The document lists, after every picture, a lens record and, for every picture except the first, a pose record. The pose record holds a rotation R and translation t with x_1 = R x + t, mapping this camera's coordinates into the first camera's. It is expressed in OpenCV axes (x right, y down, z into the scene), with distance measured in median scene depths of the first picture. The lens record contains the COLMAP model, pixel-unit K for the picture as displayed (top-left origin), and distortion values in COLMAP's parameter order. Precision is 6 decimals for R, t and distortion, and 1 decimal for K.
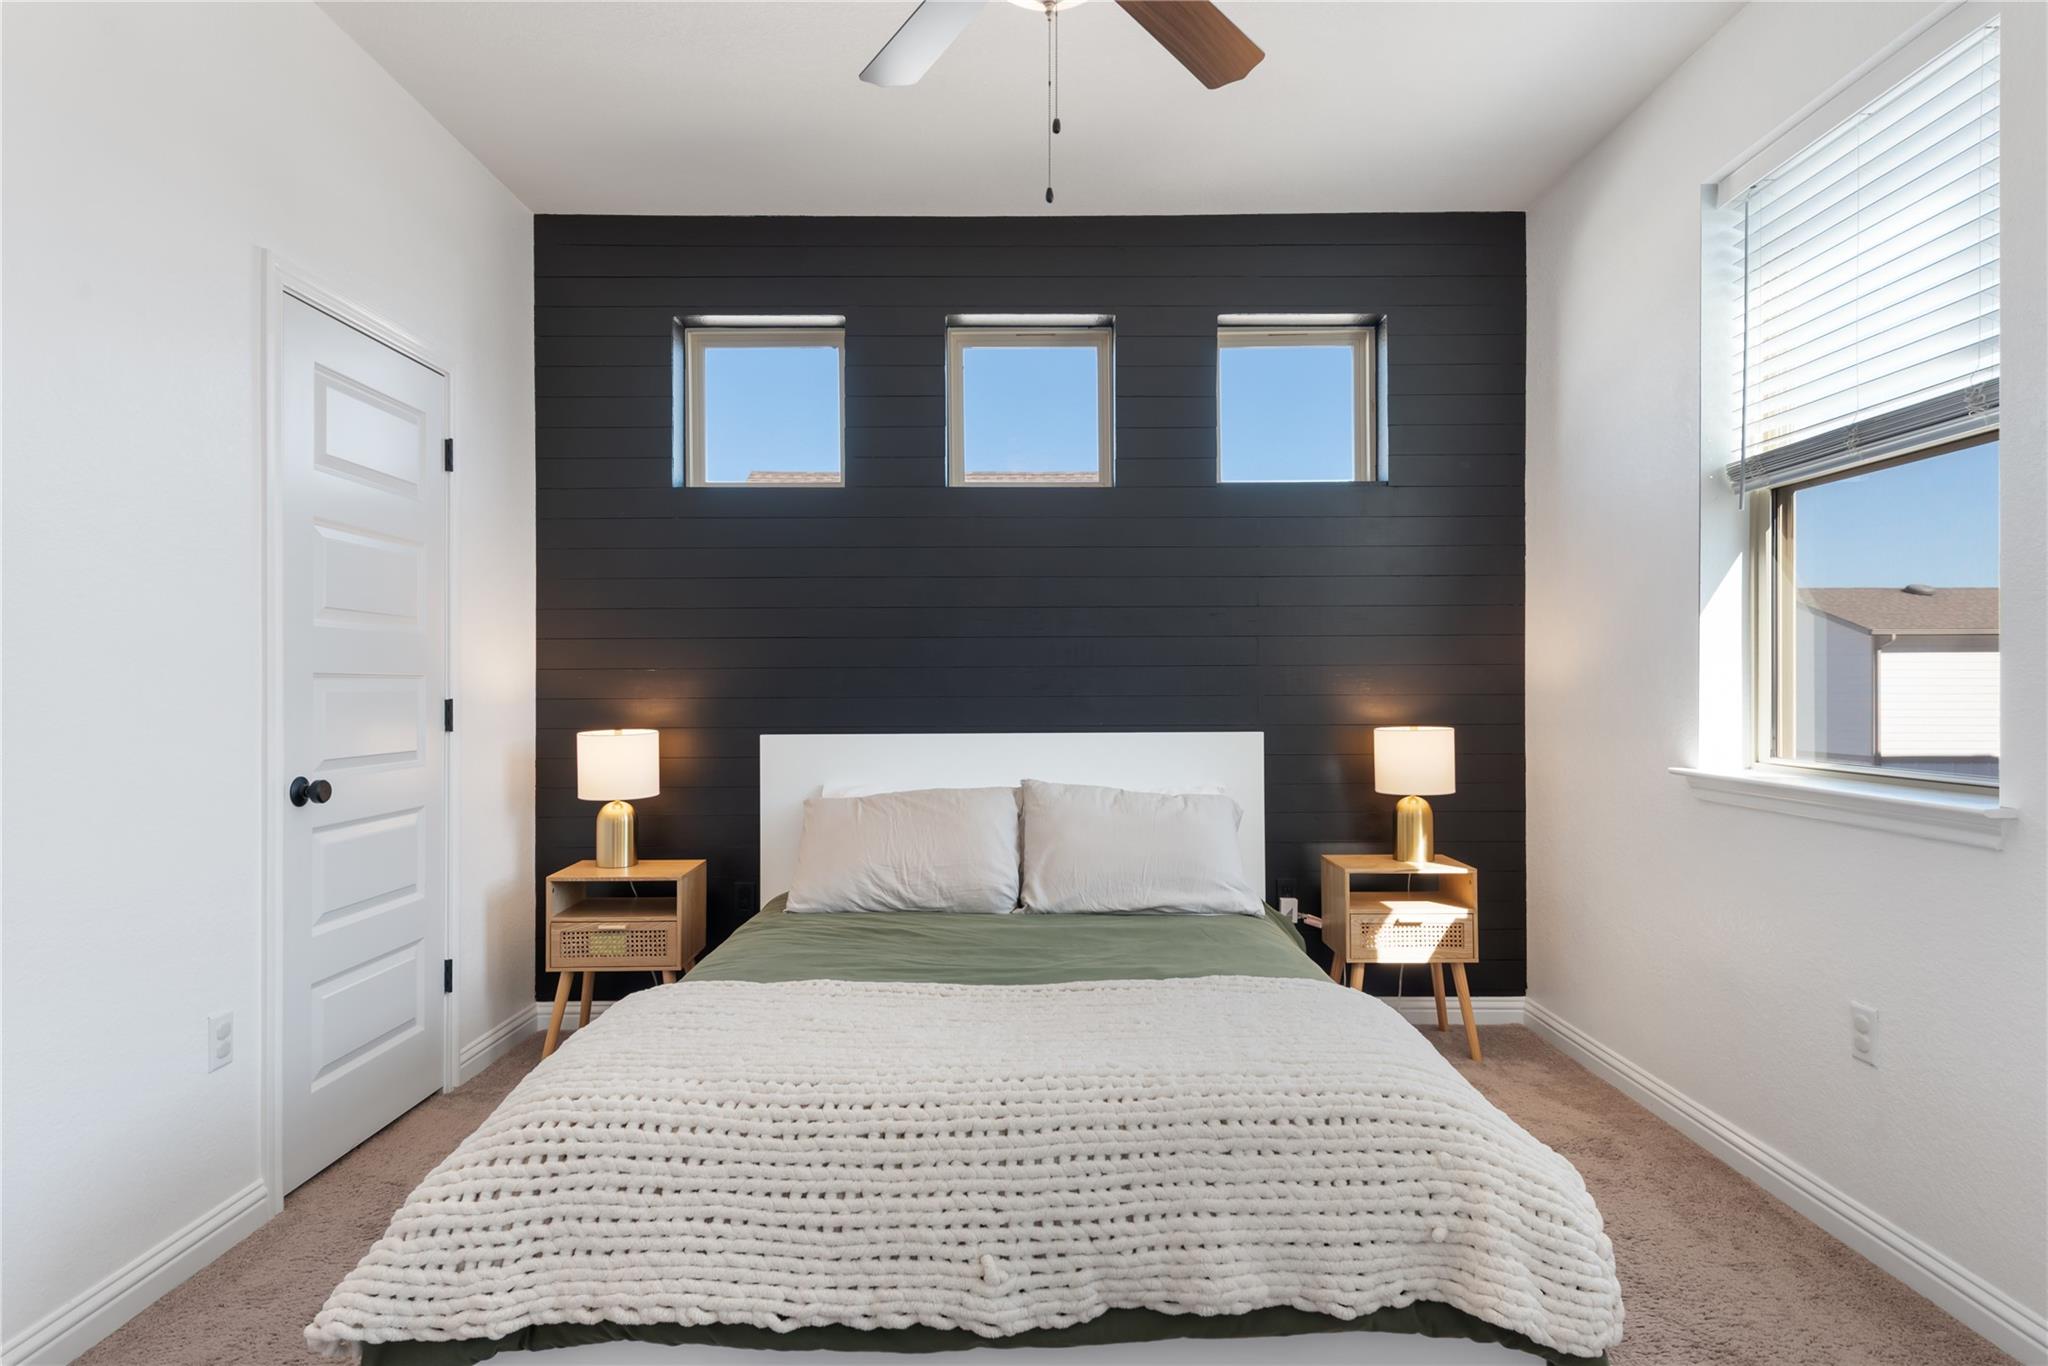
lens RADIAL K [[1145.0, 0, 1016.0], [0, 1145.0, 681.4], [0, 0, 1]] dist [0.014272, -0.000622]
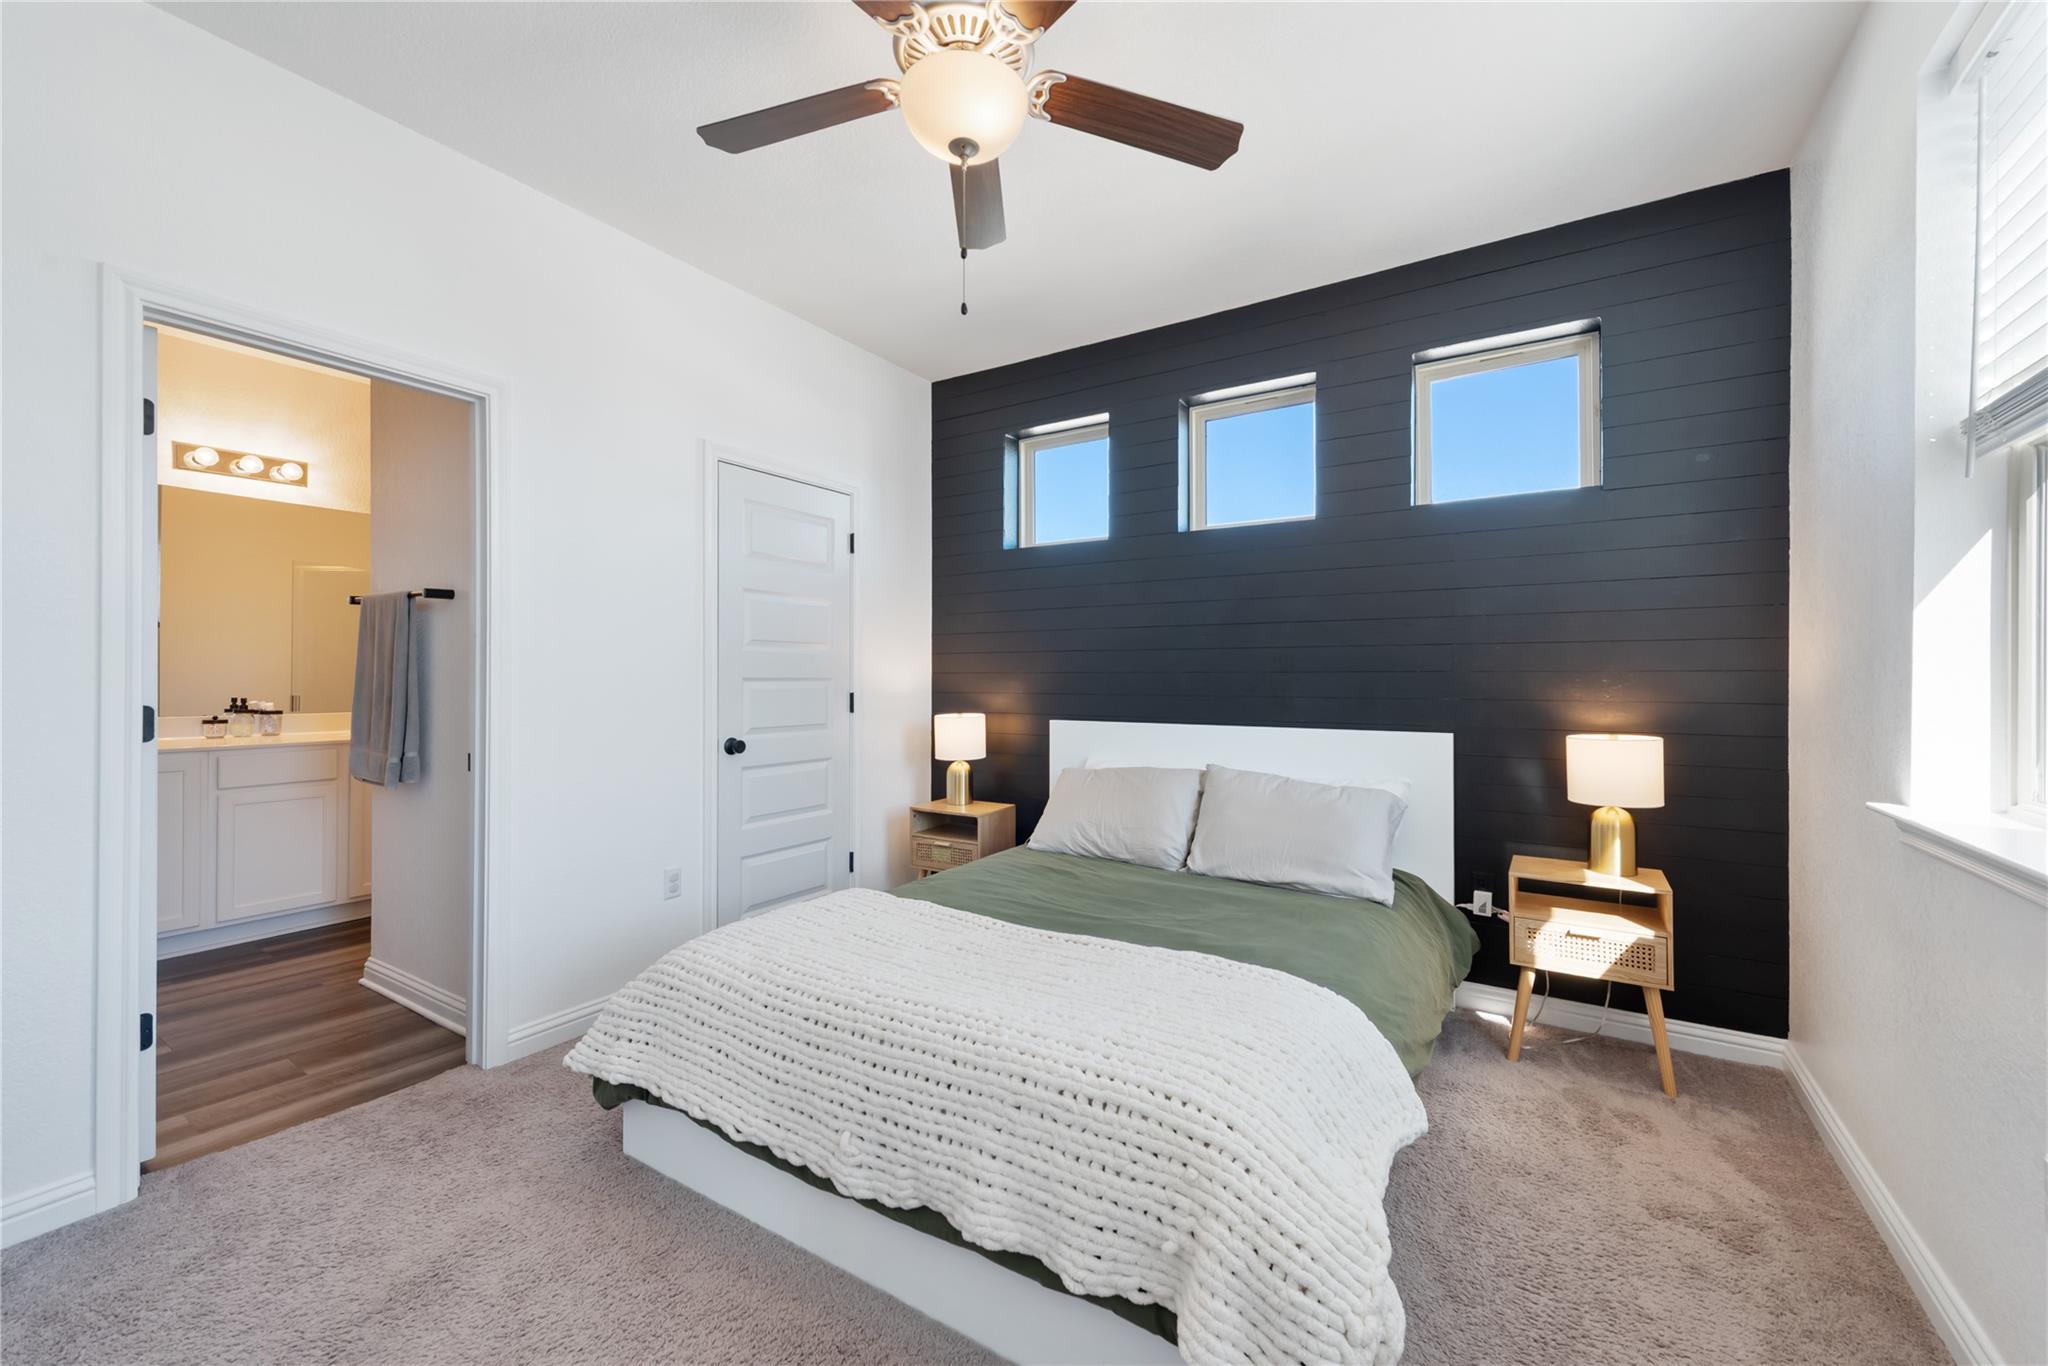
lens RADIAL K [[805.6, 0, 1025.8], [0, 805.6, 674.4], [0, 0, 1]] dist [0.005604, -0.000429]
pose [[0.842865, 0.003779, -0.538112, 0.317958], [-0.002619, 0.999992, 0.002922, -0.013863], [0.538118, -0.001053, 0.842869, 0.163220]]
